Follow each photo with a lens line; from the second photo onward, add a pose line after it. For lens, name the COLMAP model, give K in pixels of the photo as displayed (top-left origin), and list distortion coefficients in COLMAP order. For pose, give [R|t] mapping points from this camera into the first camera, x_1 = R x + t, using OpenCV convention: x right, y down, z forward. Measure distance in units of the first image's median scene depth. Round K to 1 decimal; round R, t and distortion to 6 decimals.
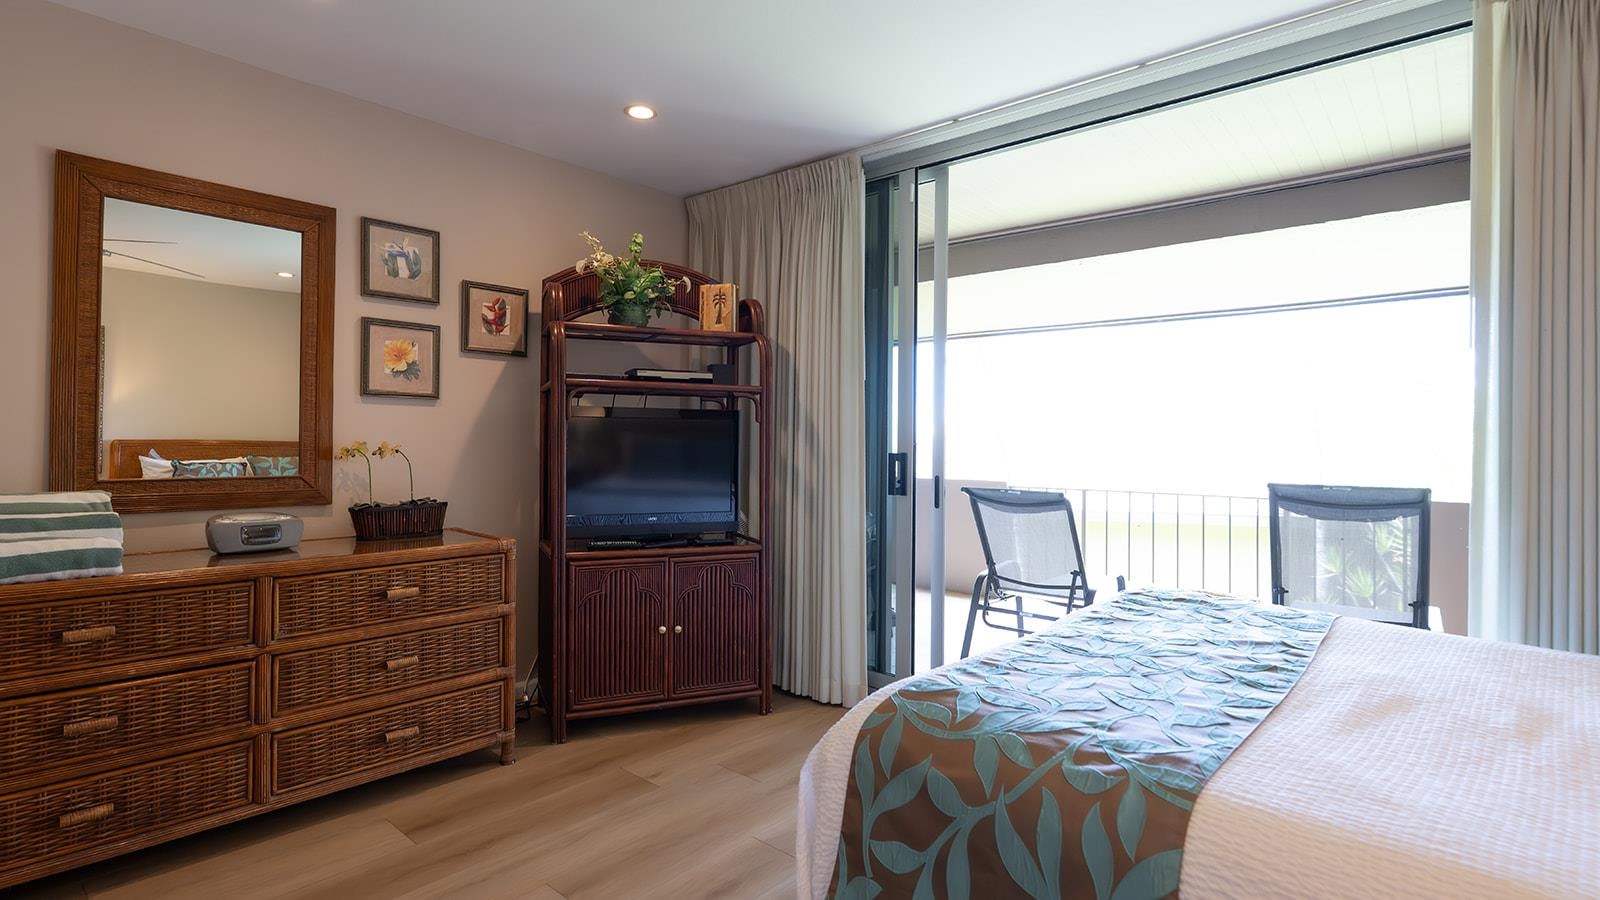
lens RADIAL K [[783.5, 0, 763.4], [0, 783.5, 436.1], [0, 0, 1]] dist [-0.000409, 0.000148]
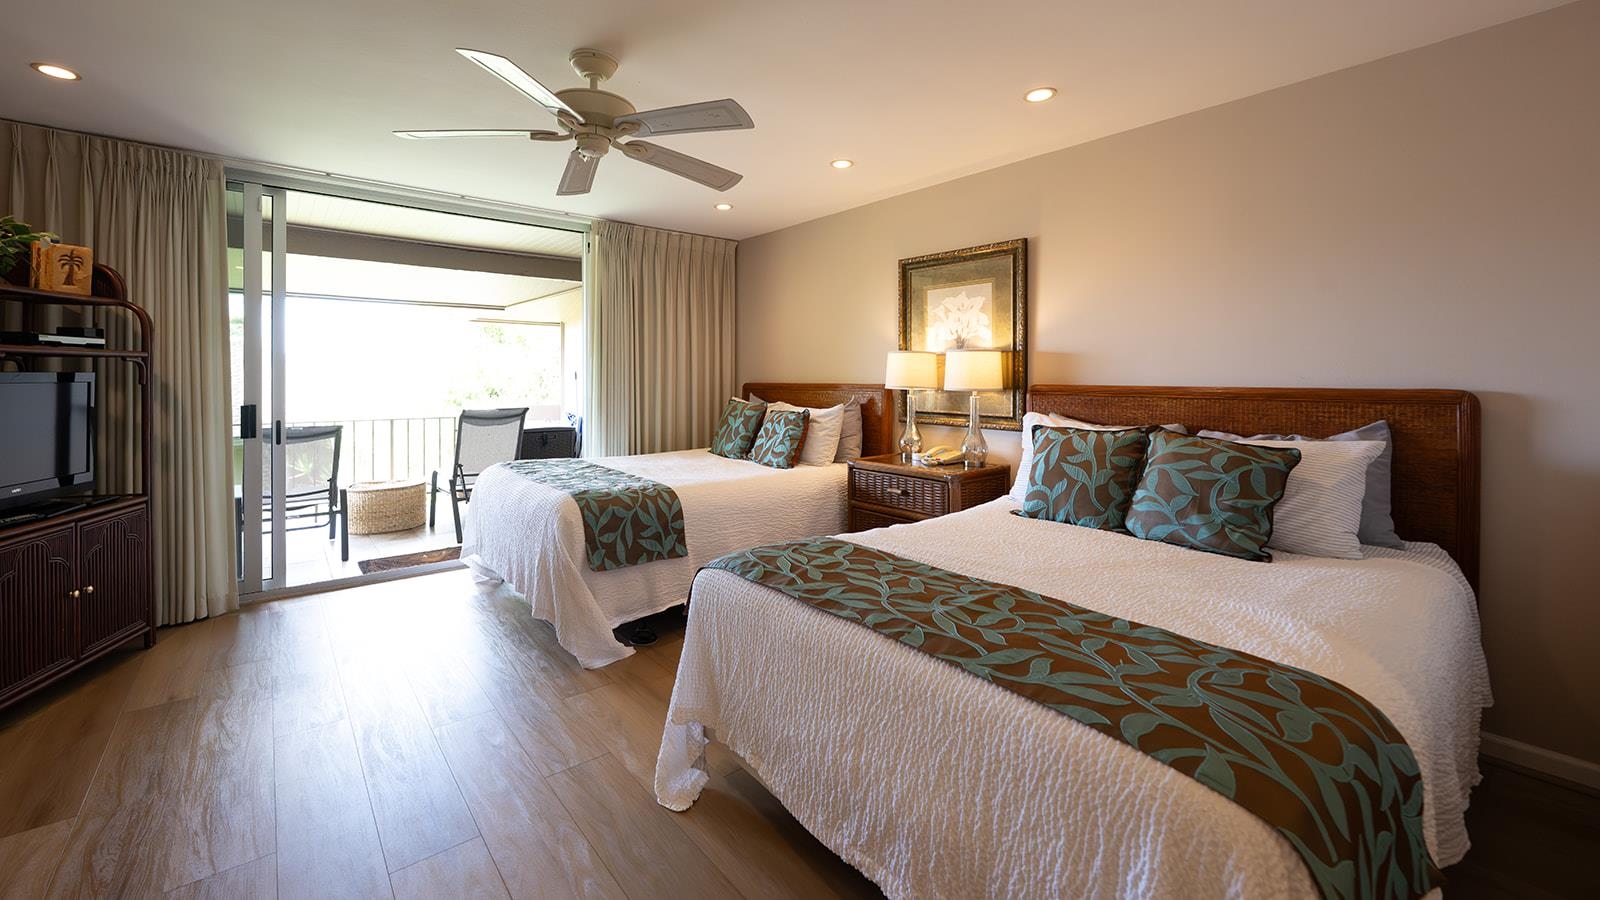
lens RADIAL K [[617.5, 0, 809.3], [0, 617.5, 387.6], [0, 0, 1]] dist [0.000178, 0.000200]
pose [[0.112888, -0.029956, 0.993156, -0.843753], [-0.010058, 0.999460, 0.031289, -0.056082], [-0.993557, -0.013521, 0.112526, -0.022597]]
